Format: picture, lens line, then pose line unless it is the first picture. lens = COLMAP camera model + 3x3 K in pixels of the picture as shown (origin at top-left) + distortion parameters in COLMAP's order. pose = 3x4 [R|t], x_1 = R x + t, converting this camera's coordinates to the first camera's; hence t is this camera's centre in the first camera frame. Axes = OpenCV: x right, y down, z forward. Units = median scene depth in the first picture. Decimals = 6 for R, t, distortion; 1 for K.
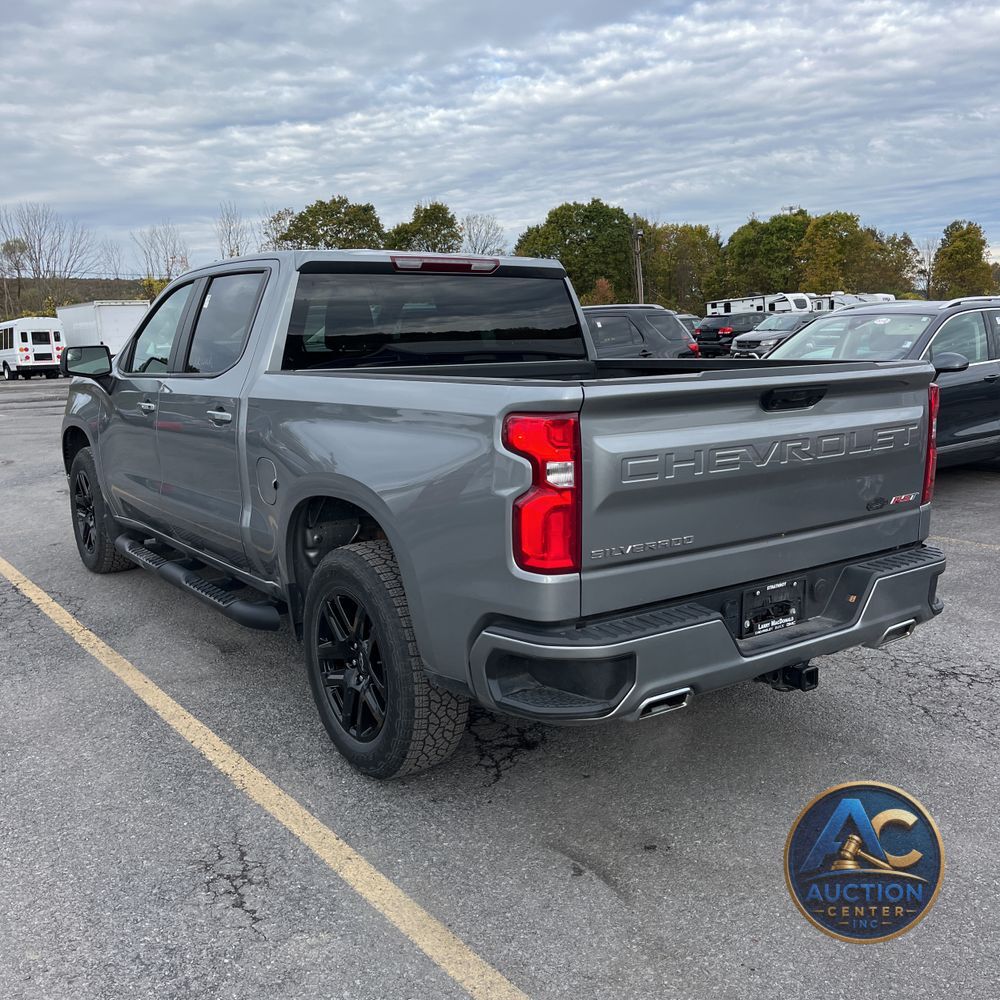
lens RADIAL K [[999.8, 0, 497.0], [0, 999.8, 521.2], [0, 0, 1]] dist [0.044110, -0.057152]
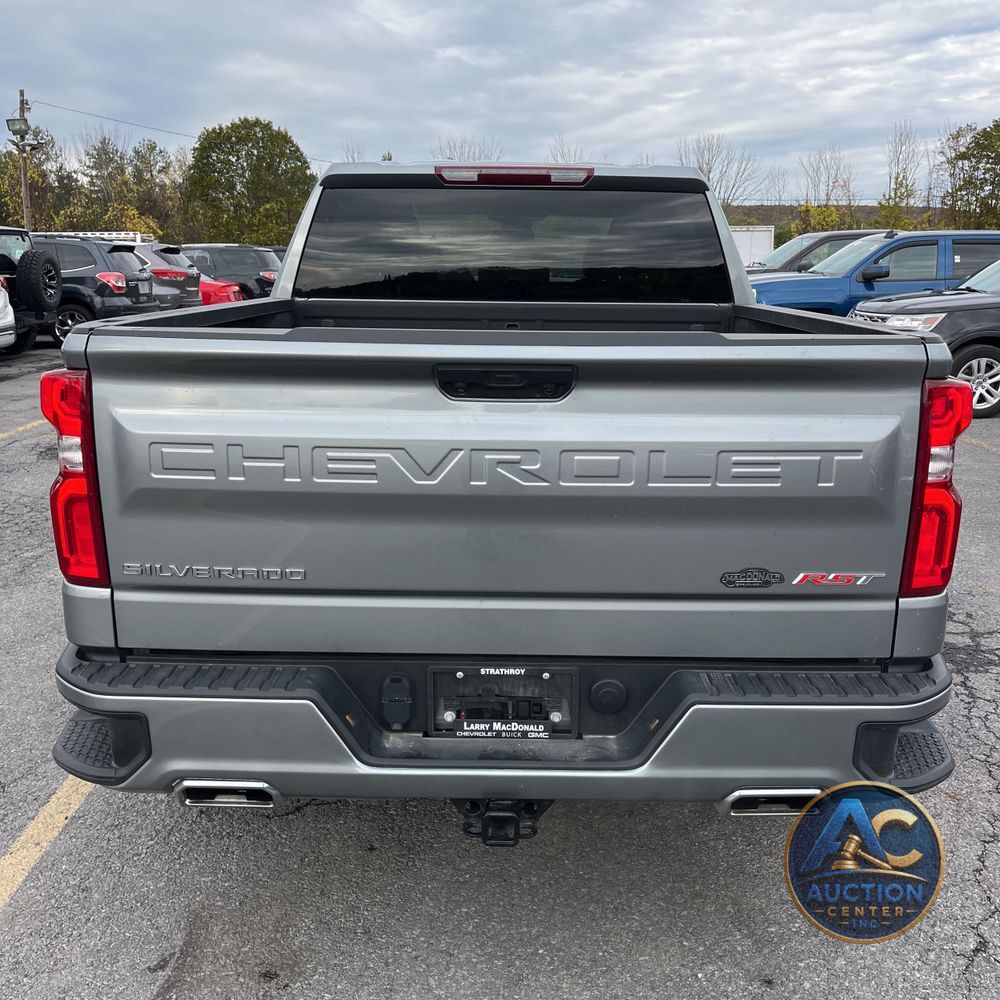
lens RADIAL K [[999.8, 0, 497.0], [0, 999.8, 521.2], [0, 0, 1]] dist [0.044110, -0.057152]
pose [[0.810009, 0.170594, -0.561055, 0.613060], [-0.132227, 0.985244, 0.108674, -0.098698], [0.571315, -0.013841, 0.820614, 0.469629]]
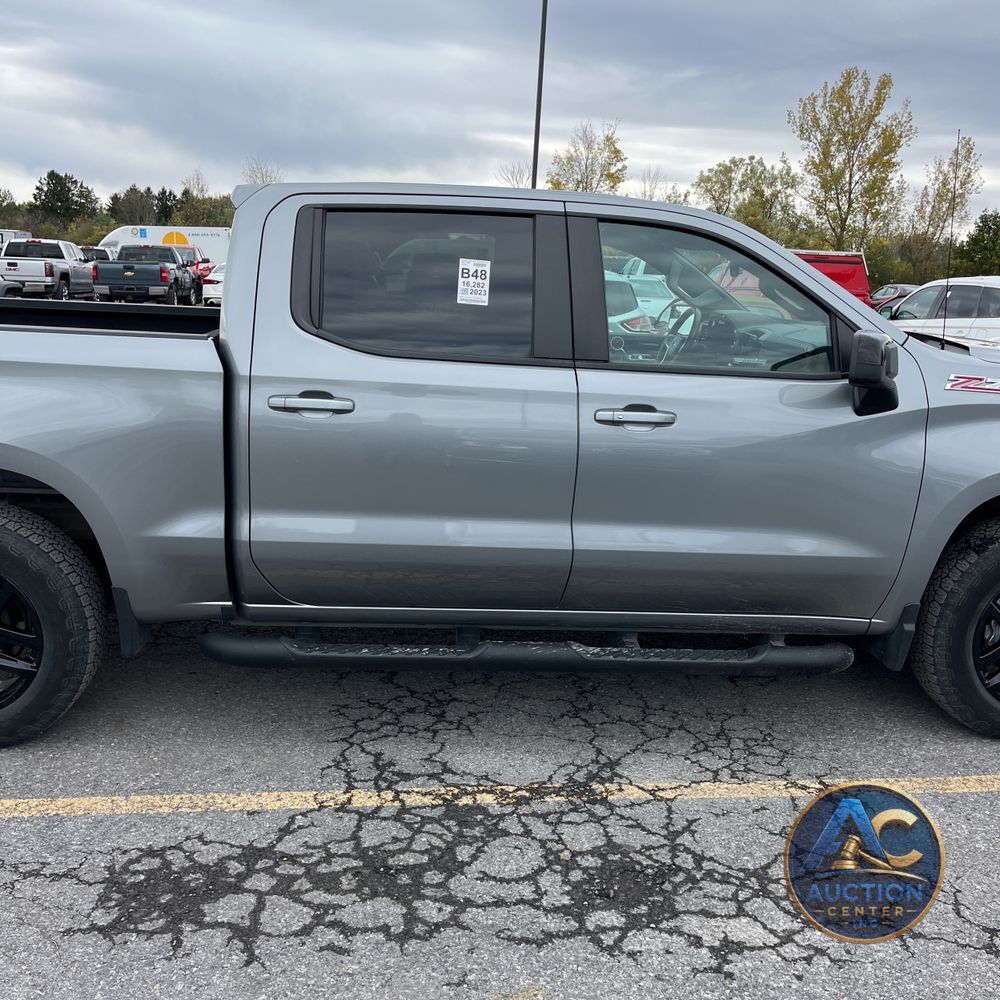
lens RADIAL K [[998.1, 0, 497.2], [0, 998.1, 513.9], [0, 0, 1]] dist [0.082721, -0.131692]
pose [[-0.508104, 0.199163, -0.837952, 0.889760], [-0.192729, 0.921937, 0.335988, -0.480499], [0.839456, 0.332215, -0.430055, 2.292349]]
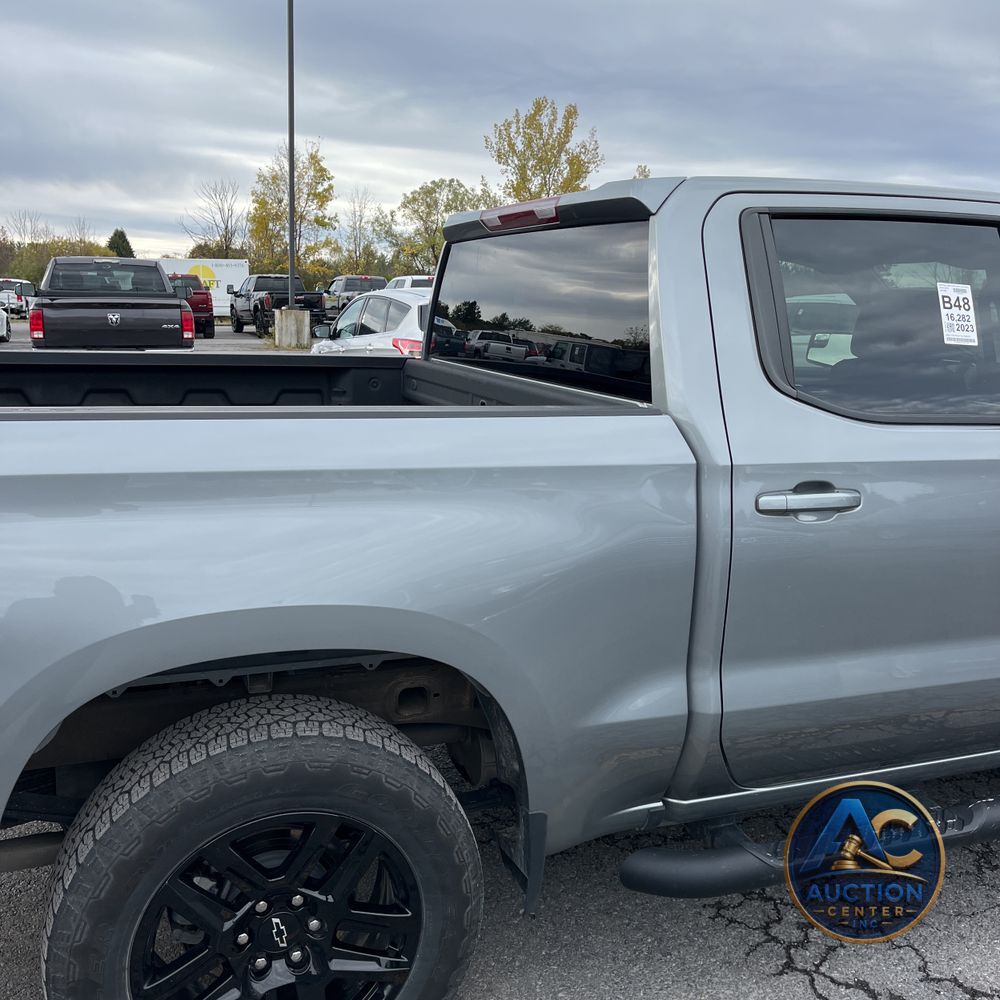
lens RADIAL K [[1000.8, 0, 498.7], [0, 1000.8, 516.9], [0, 0, 1]] dist [0.028787, -0.026814]
pose [[-0.234982, 0.216615, -0.947555, 0.815618], [-0.202035, 0.942676, 0.265602, -0.339354], [0.950771, 0.253851, -0.177748, 1.606674]]
